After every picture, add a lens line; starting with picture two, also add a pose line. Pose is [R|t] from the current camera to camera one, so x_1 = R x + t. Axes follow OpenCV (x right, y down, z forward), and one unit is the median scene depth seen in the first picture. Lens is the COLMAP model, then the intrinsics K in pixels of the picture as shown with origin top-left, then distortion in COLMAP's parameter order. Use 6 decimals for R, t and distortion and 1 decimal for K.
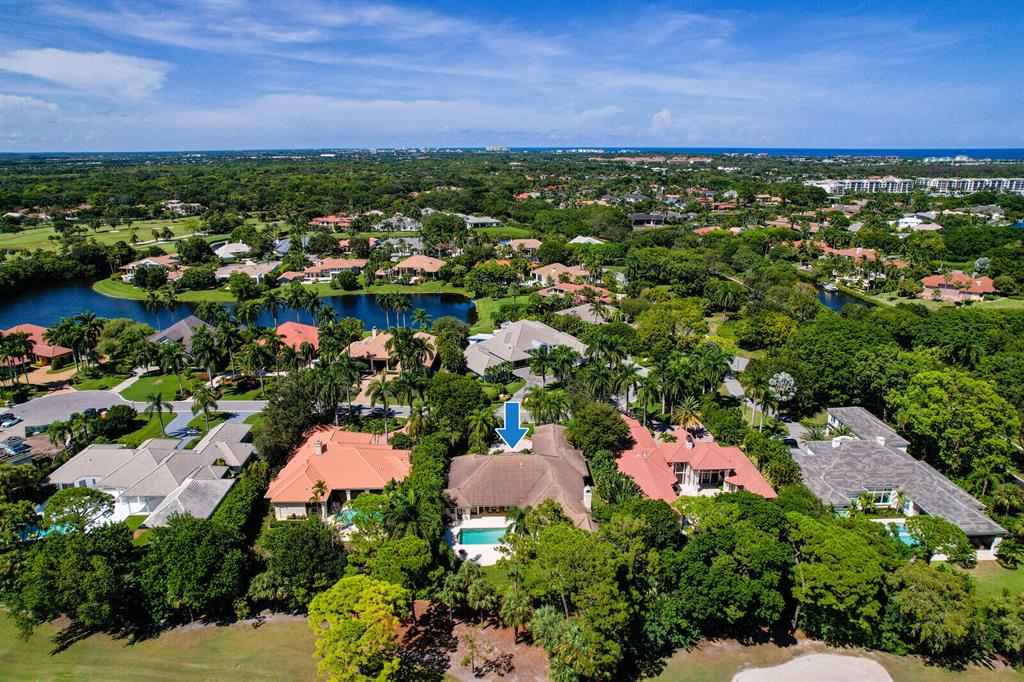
lens RADIAL K [[650.5, 0, 508.8], [0, 650.5, 348.9], [0, 0, 1]] dist [-0.073106, 0.059030]
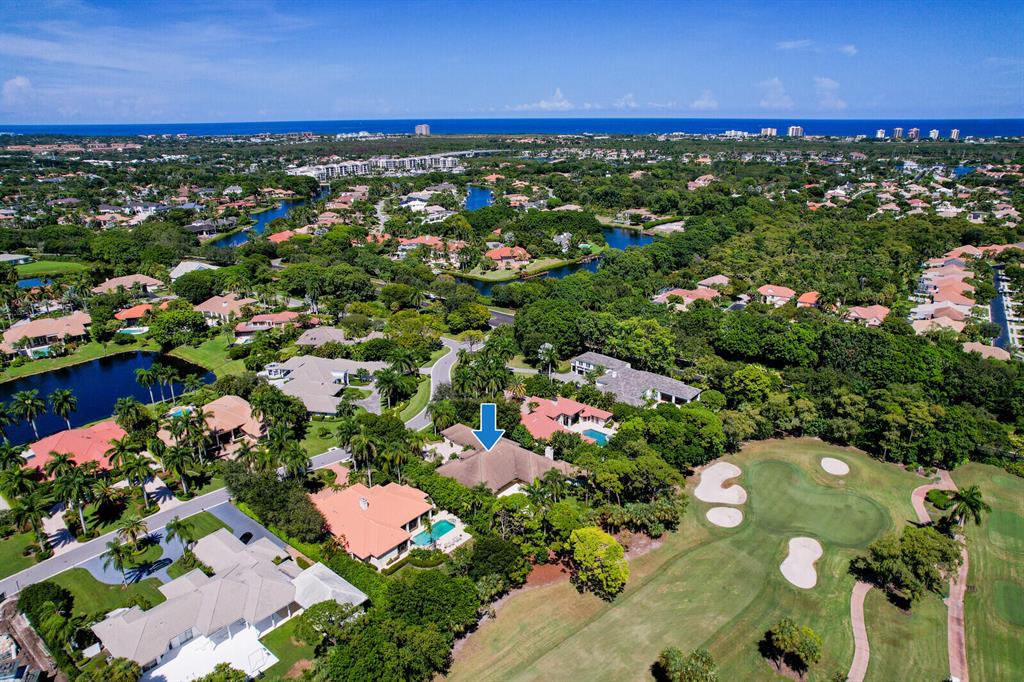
lens RADIAL K [[650.5, 0, 508.8], [0, 650.5, 348.9], [0, 0, 1]] dist [-0.073106, 0.059030]
pose [[0.663089, -0.254025, 0.704119, -0.300534], [0.226692, 0.964631, 0.134529, -0.073992], [-0.713389, 0.070413, 0.697222, -0.003414]]
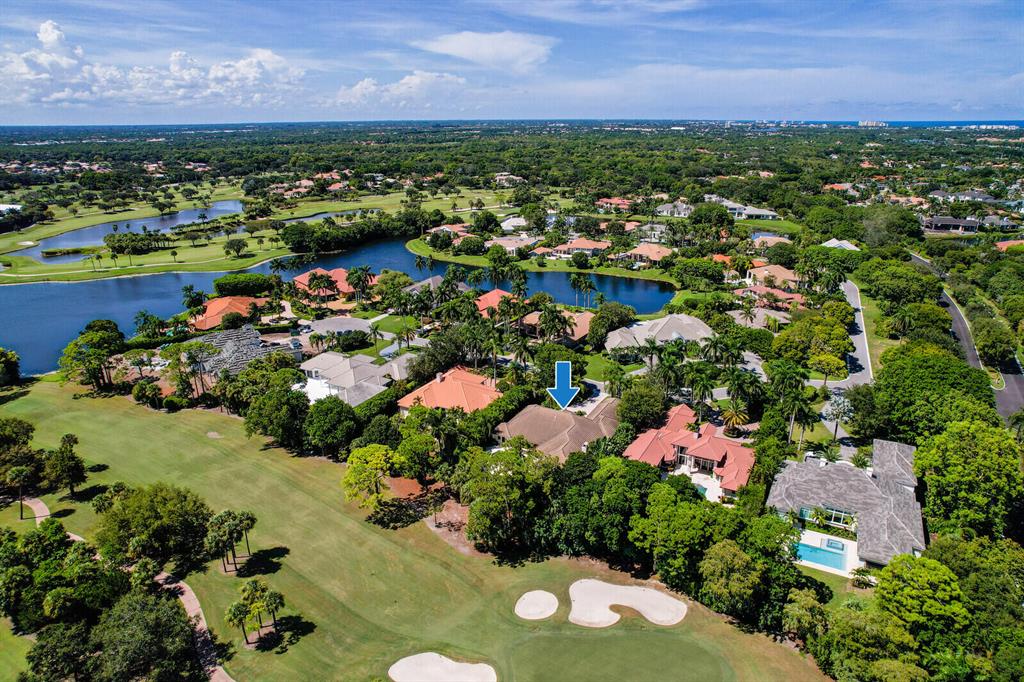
lens RADIAL K [[650.5, 0, 508.8], [0, 650.5, 348.9], [0, 0, 1]] dist [-0.073106, 0.059030]
pose [[0.865714, 0.167775, -0.471584, 0.181087], [-0.147509, 0.985825, 0.079937, -0.018309], [0.478310, 0.000360, 0.878191, -0.075135]]
